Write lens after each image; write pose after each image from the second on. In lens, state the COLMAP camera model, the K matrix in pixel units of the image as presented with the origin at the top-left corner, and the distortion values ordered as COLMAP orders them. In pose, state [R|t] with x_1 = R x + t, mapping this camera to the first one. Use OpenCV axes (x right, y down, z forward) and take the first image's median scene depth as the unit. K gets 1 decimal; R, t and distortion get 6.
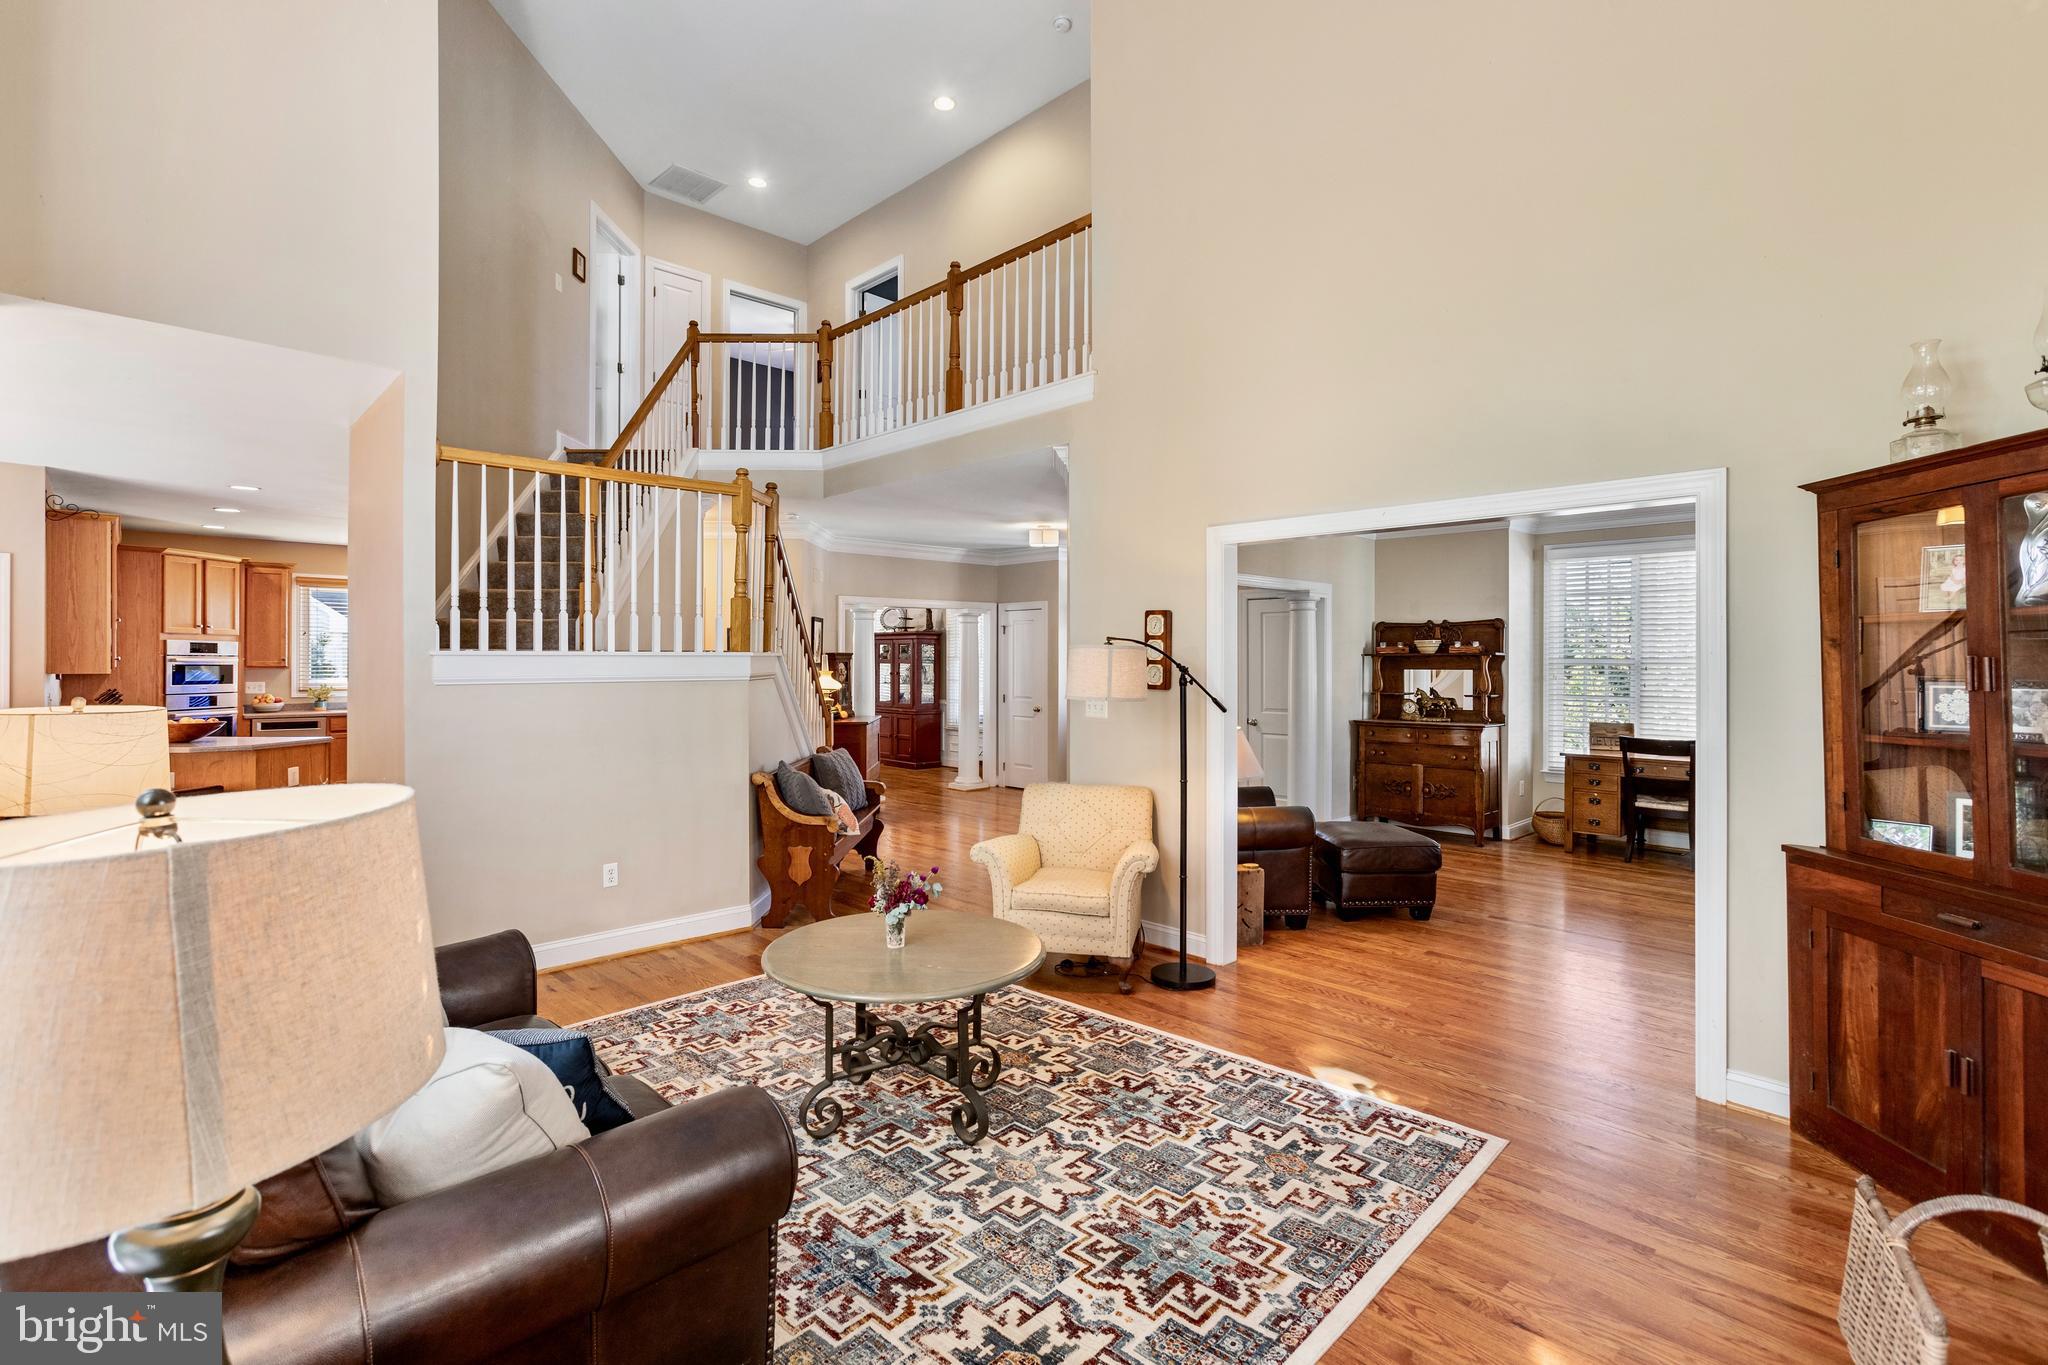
lens RADIAL K [[945.0, 0, 1040.2], [0, 945.0, 661.6], [0, 0, 1]] dist [-0.001763, 0.000055]
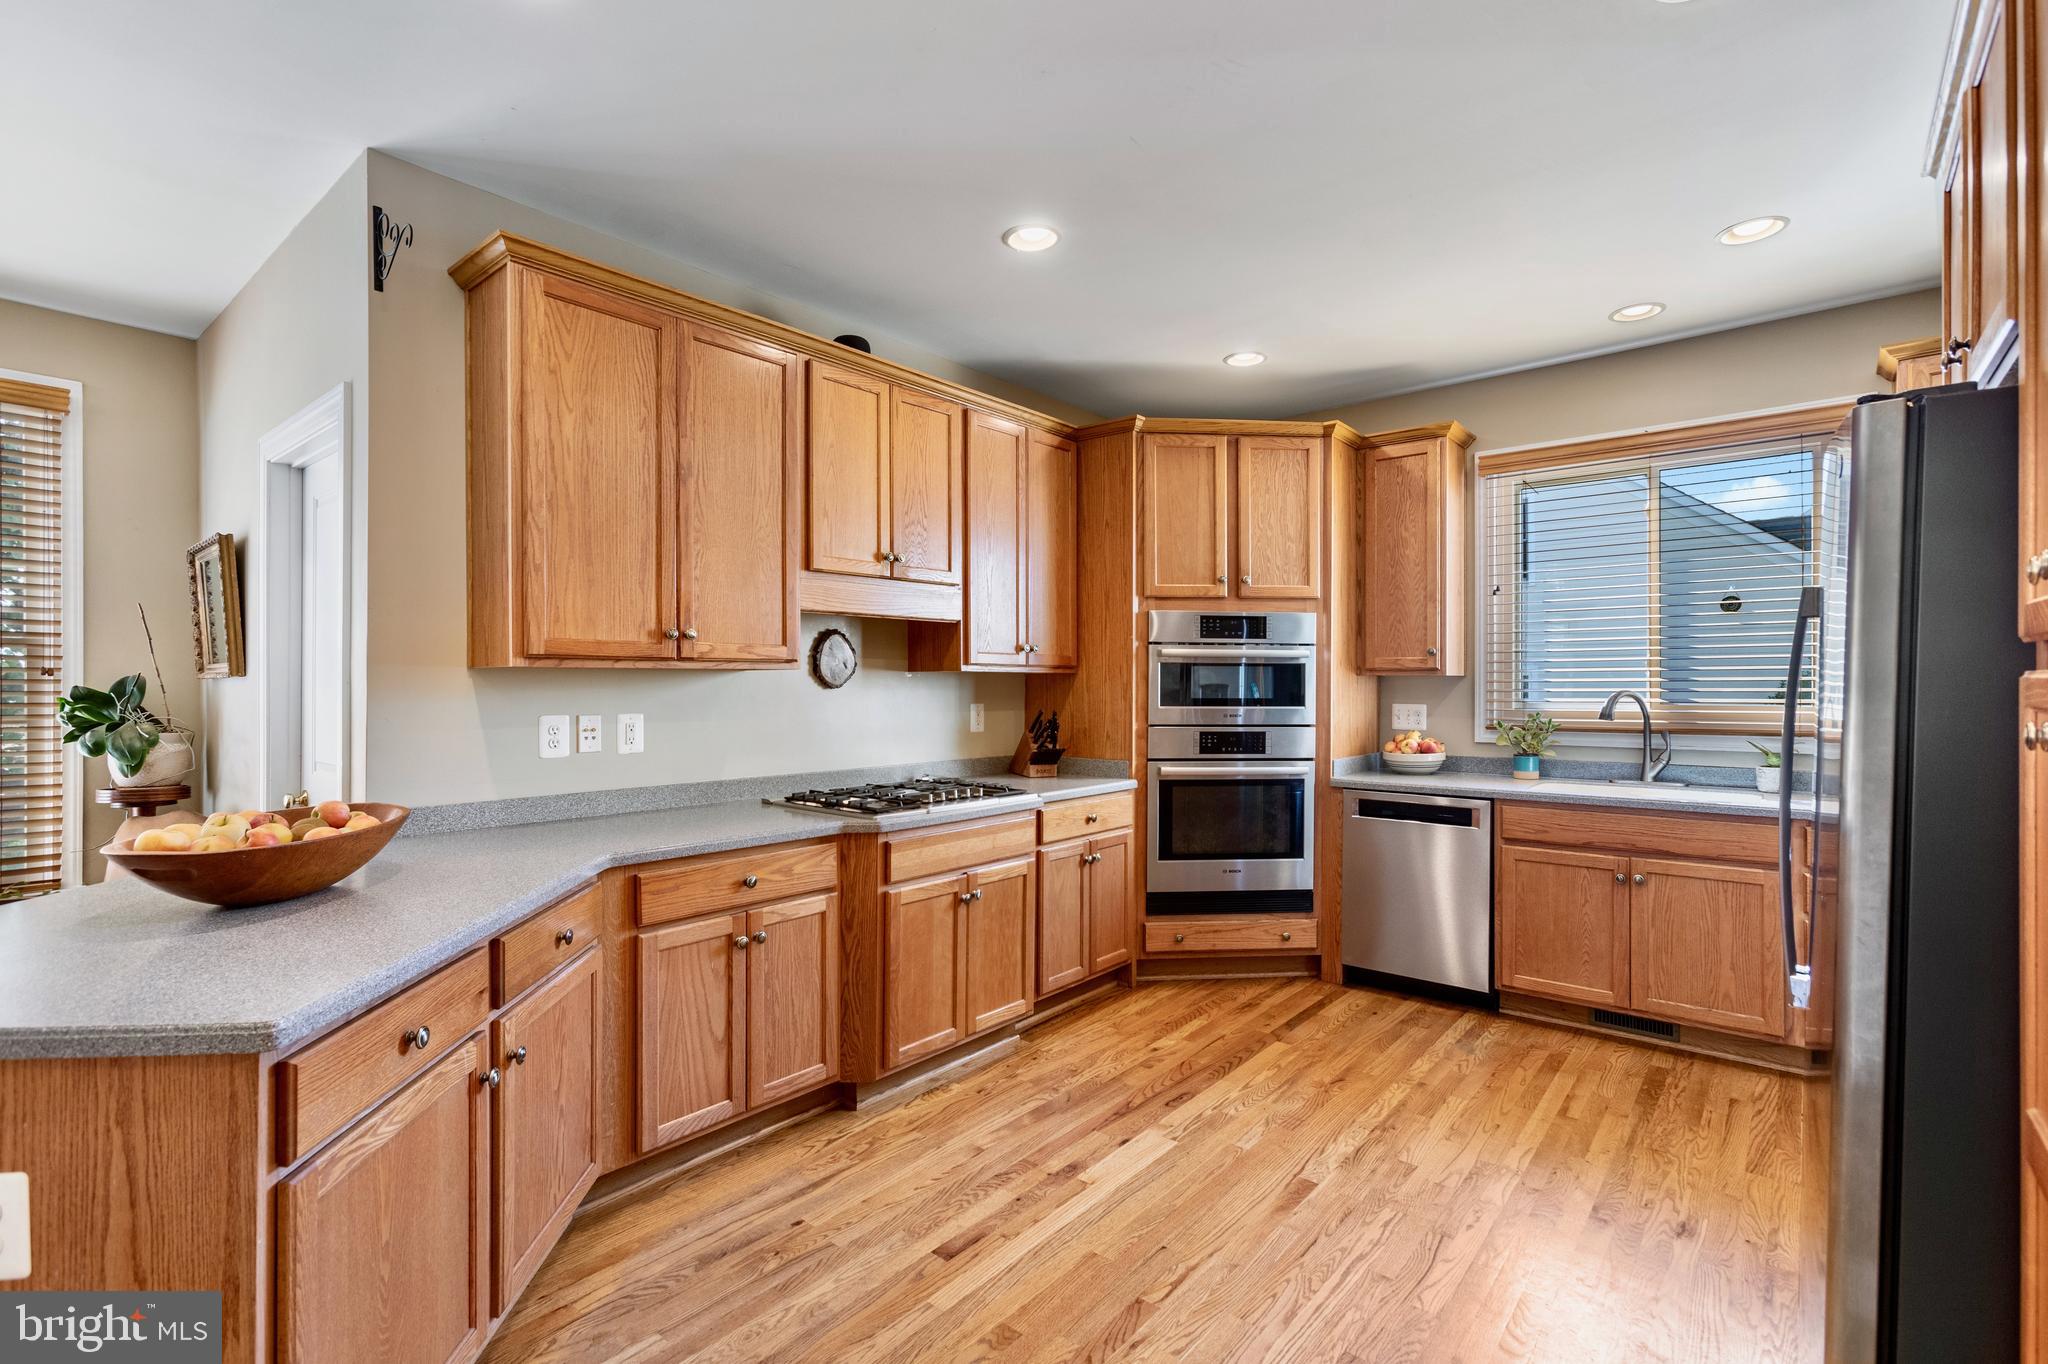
lens RADIAL K [[923.6, 0, 1024.0], [0, 923.6, 682.0], [0, 0, 1]] dist [0.000388, 0.000088]
pose [[0.092333, -0.006630, -0.995706, -0.436595], [-0.002419, 0.999973, -0.006883, 0.015477], [0.995725, 0.003044, 0.092314, 0.836453]]
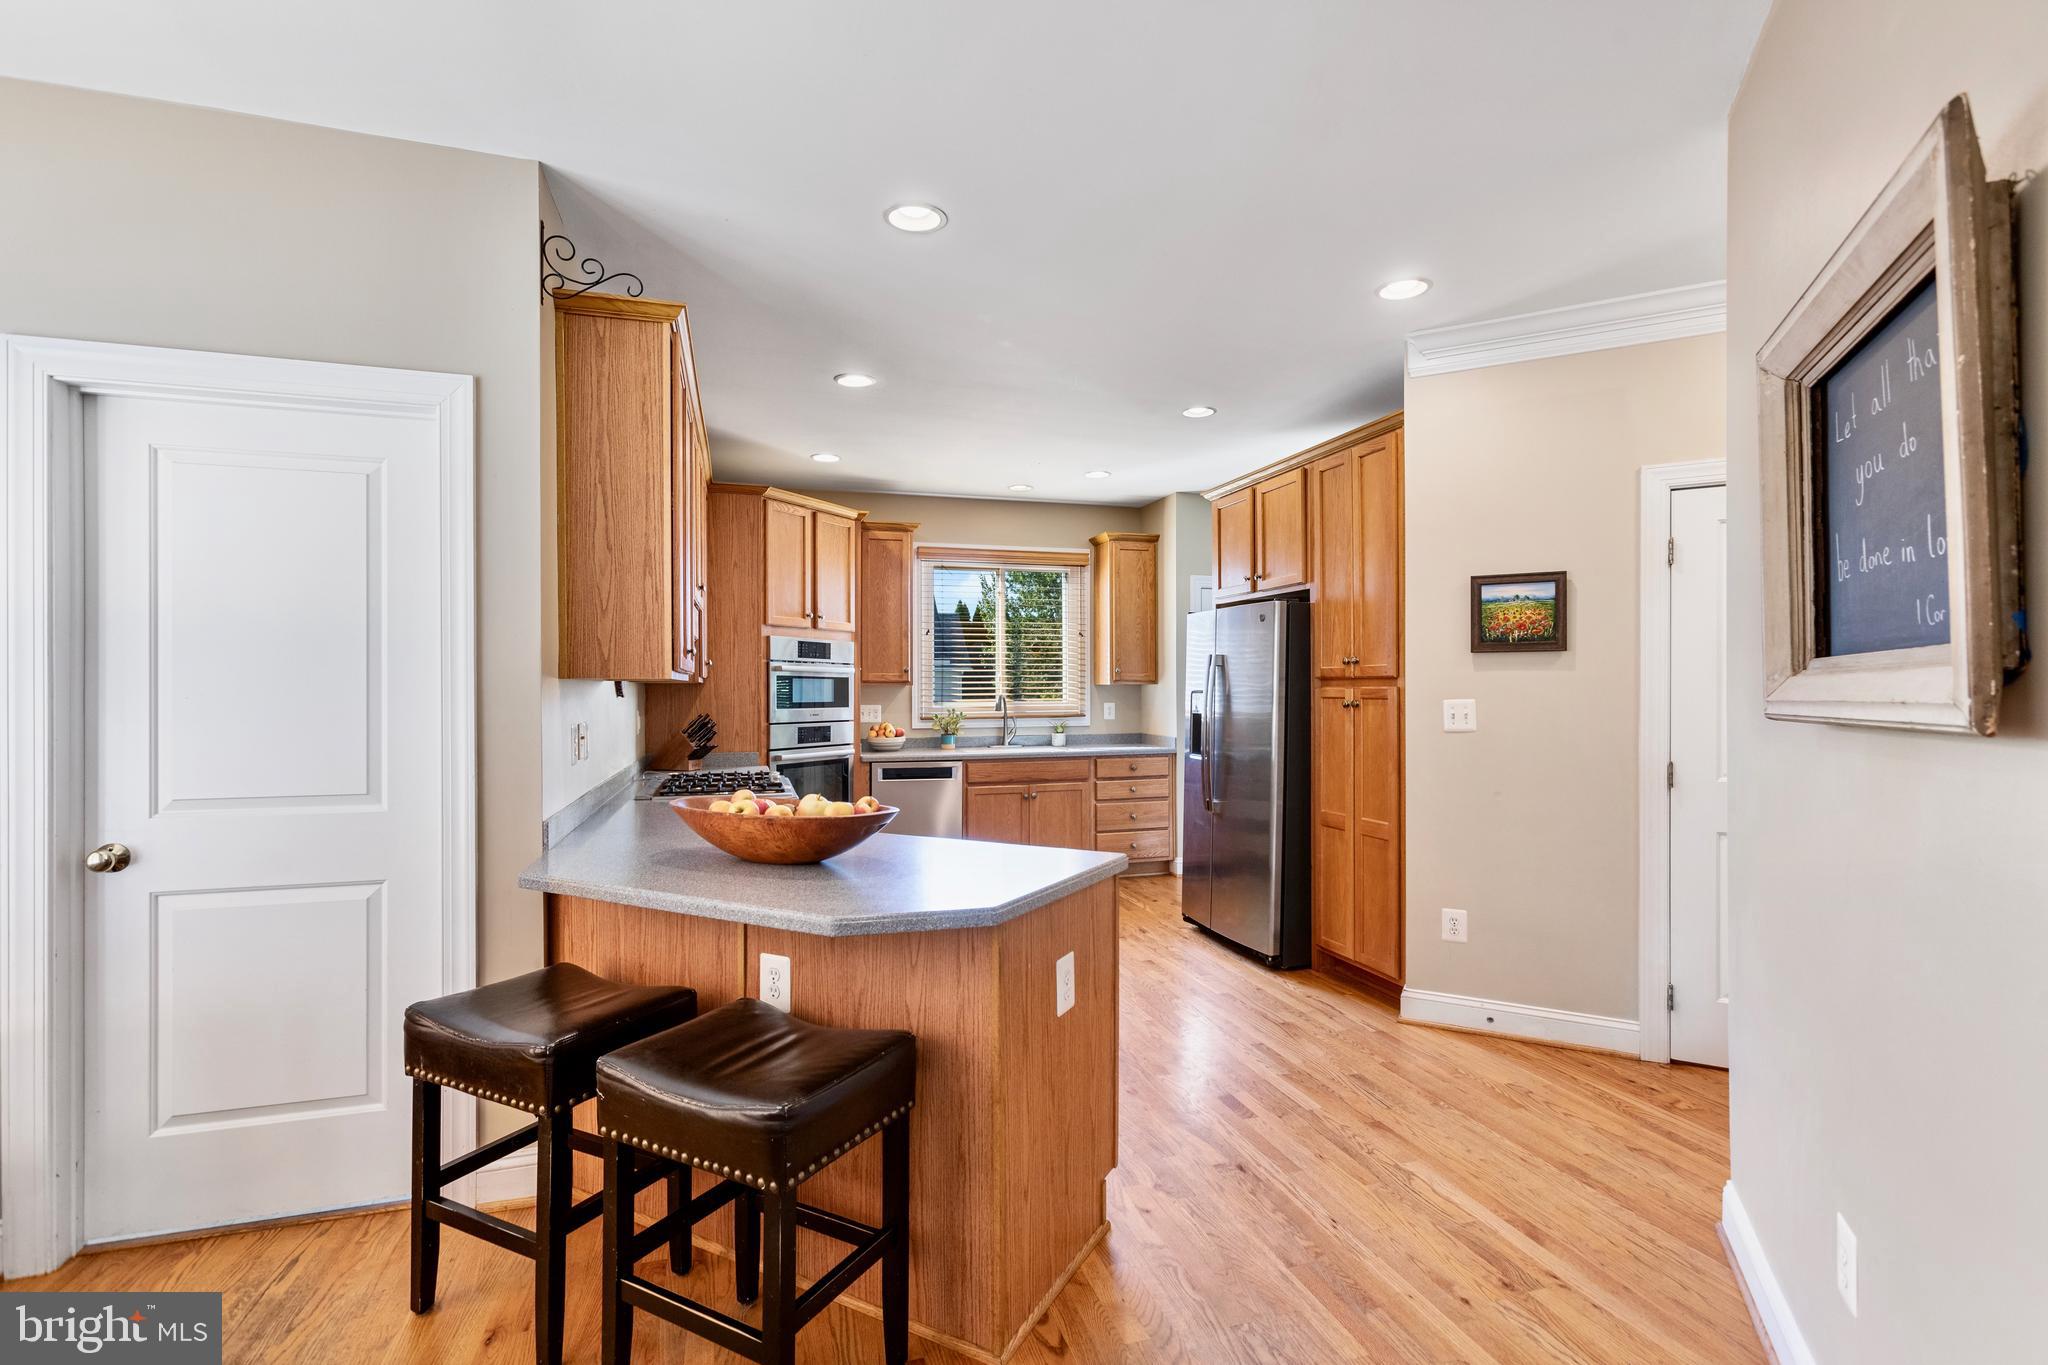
lens RADIAL K [[967.2, 0, 1024.0], [0, 967.2, 682.5], [0, 0, 1]] dist [-0.003201, -0.000159]
pose [[0.882875, -0.006571, -0.469563, -0.448291], [0.002785, 0.999958, -0.008756, 0.012949], [0.469600, 0.006422, 0.882856, 0.483348]]
